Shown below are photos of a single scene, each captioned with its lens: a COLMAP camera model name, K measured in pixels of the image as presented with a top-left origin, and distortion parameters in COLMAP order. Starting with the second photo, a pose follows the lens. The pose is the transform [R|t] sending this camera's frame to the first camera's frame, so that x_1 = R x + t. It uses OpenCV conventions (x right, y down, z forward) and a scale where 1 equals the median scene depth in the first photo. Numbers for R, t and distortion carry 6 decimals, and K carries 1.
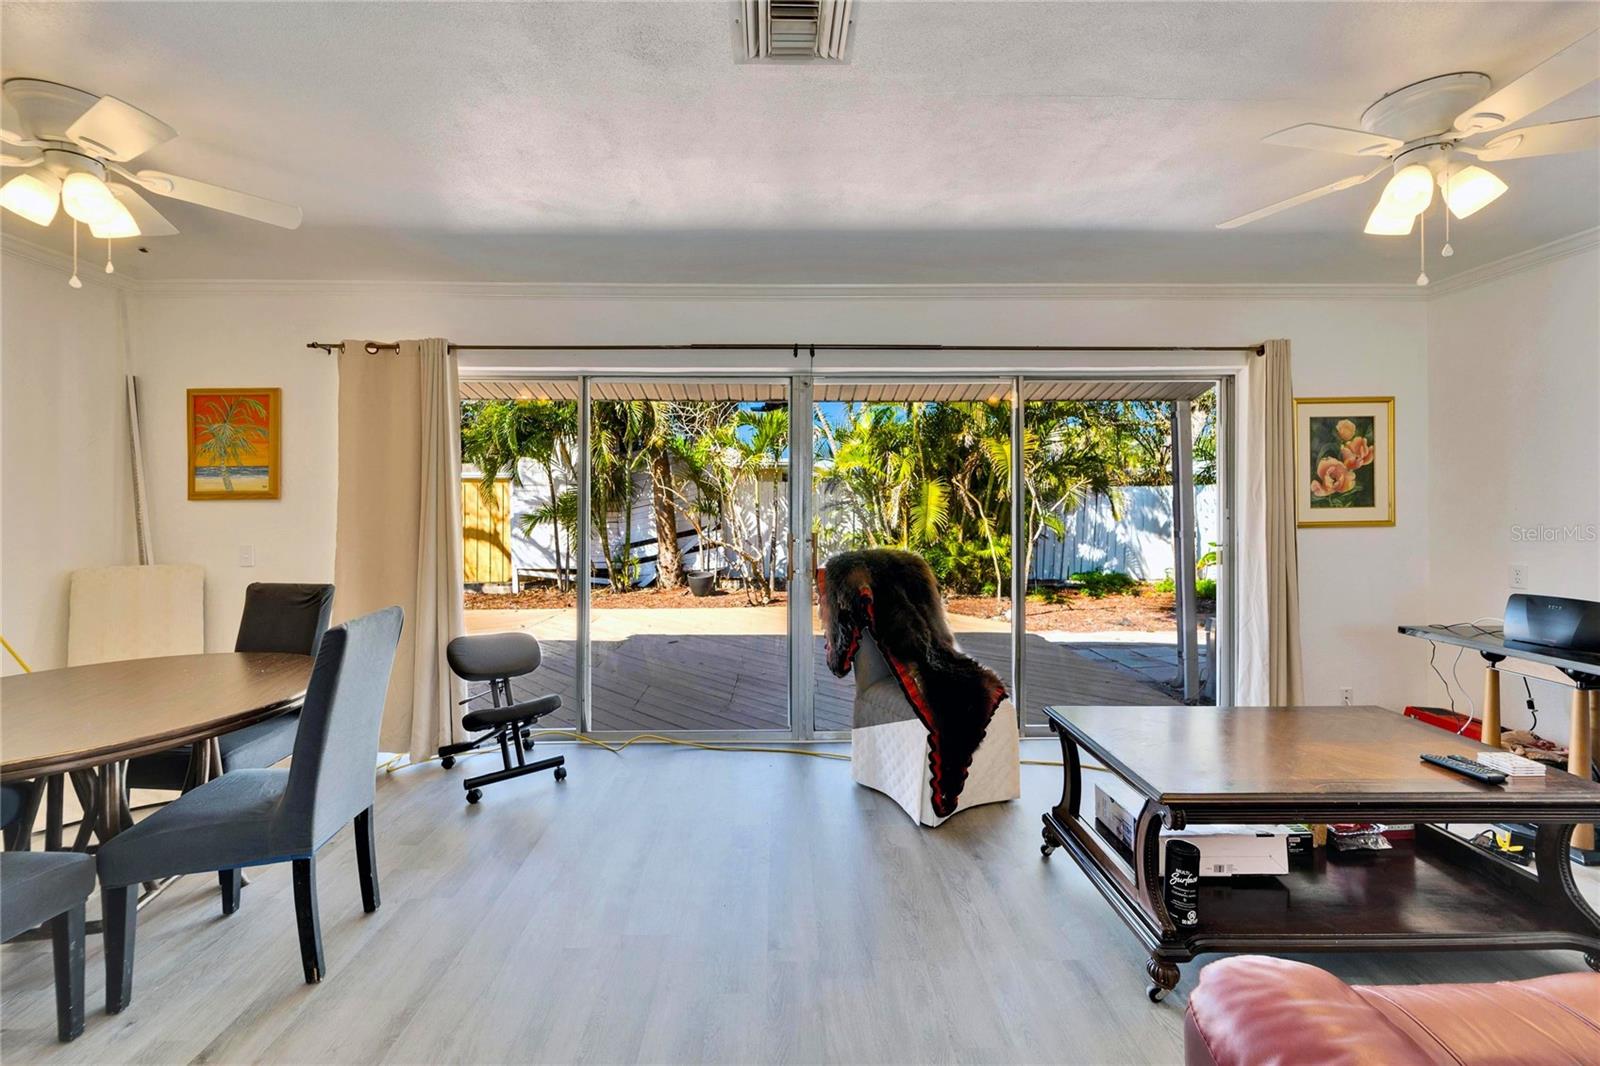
lens RADIAL K [[658.6, 0, 790.1], [0, 658.6, 504.1], [0, 0, 1]] dist [0.010194, -0.003573]
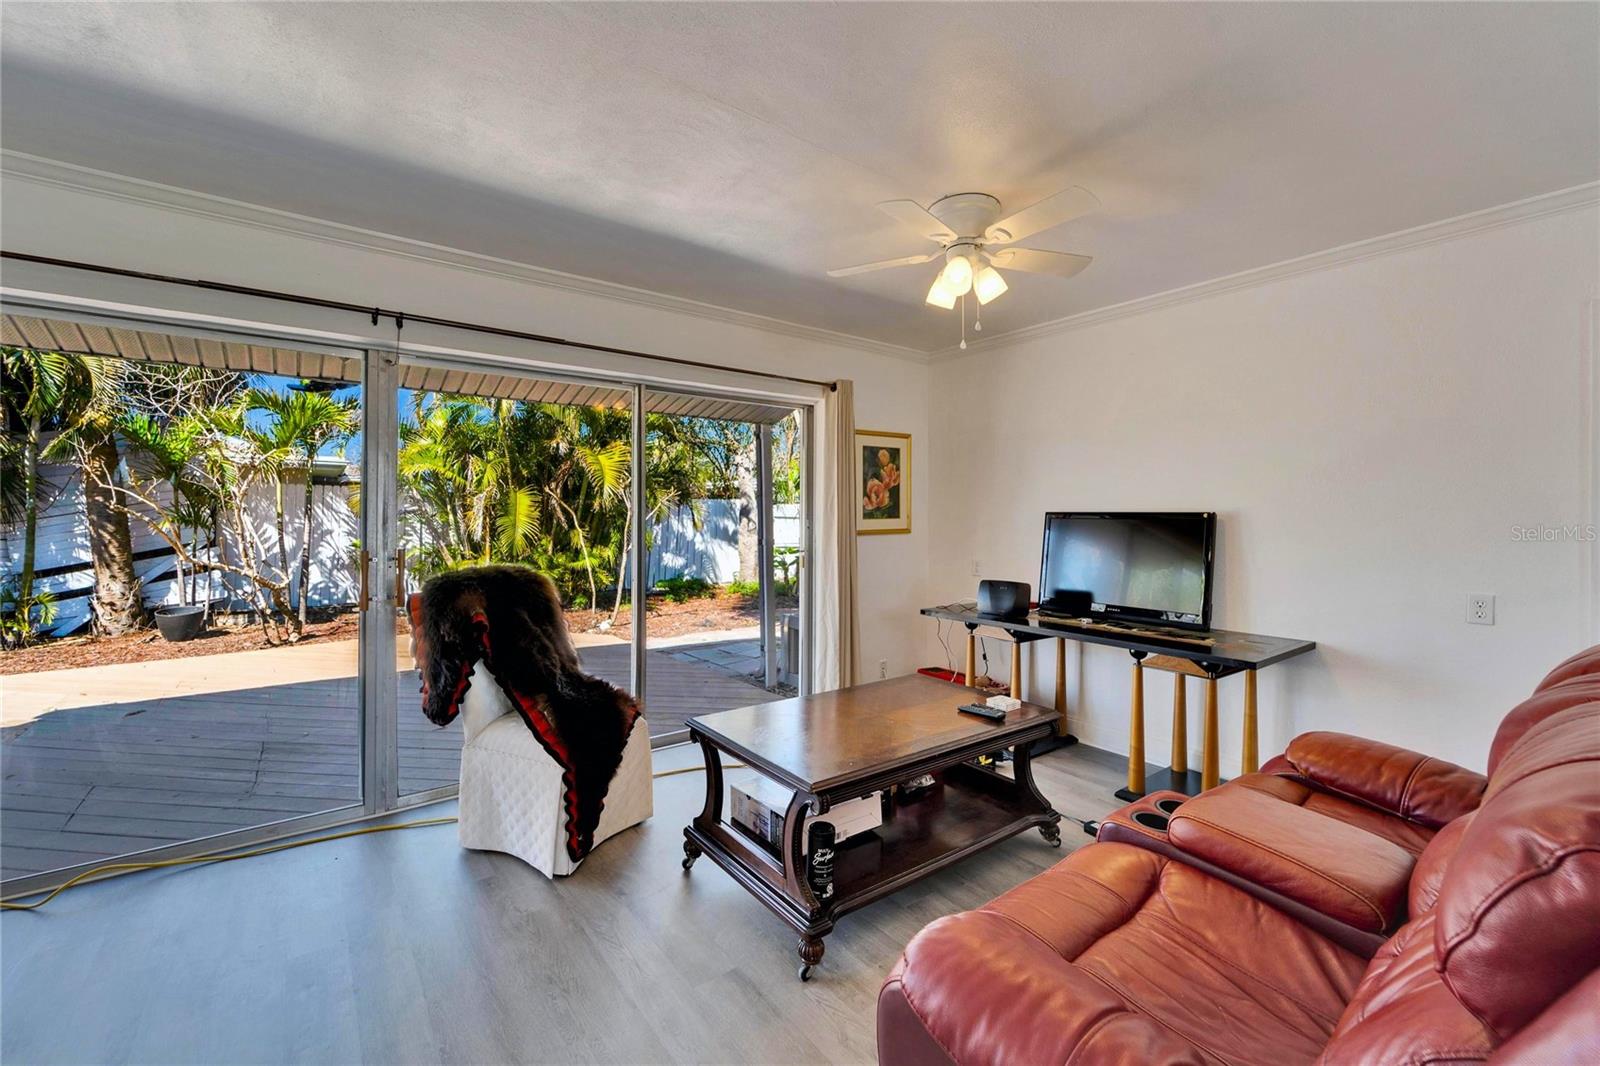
lens RADIAL K [[658.6, 0, 787.8], [0, 658.6, 515.5], [0, 0, 1]] dist [0.010194, -0.003573]
pose [[0.813566, 0.004339, 0.581456, -0.047888], [-0.005180, 0.999987, -0.000214, 0.000449], [-0.581449, -0.002838, 0.813578, 0.075090]]
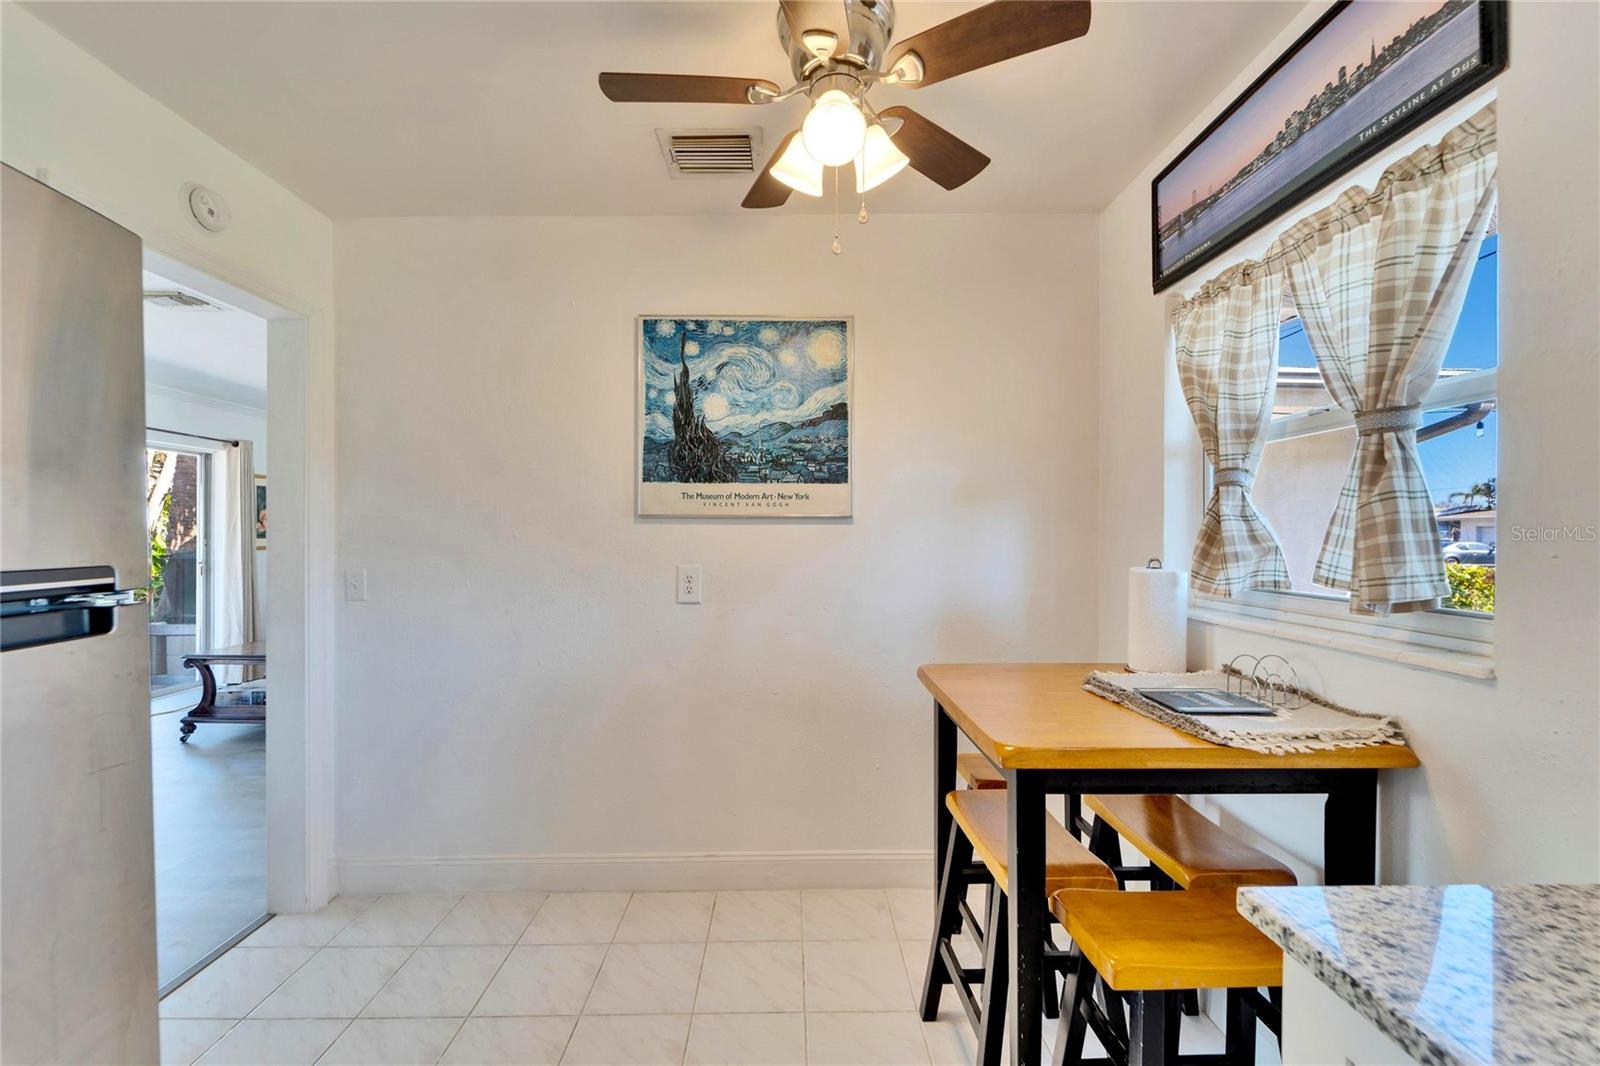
lens RADIAL K [[658.6, 0, 790.7], [0, 658.6, 539.1], [0, 0, 1]] dist [0.010194, -0.003573]
pose [[0.020394, -0.000423, 0.999792, -0.900834], [-0.002600, 0.999997, 0.000476, 0.002498], [-0.999789, -0.002609, 0.020393, -0.418315]]
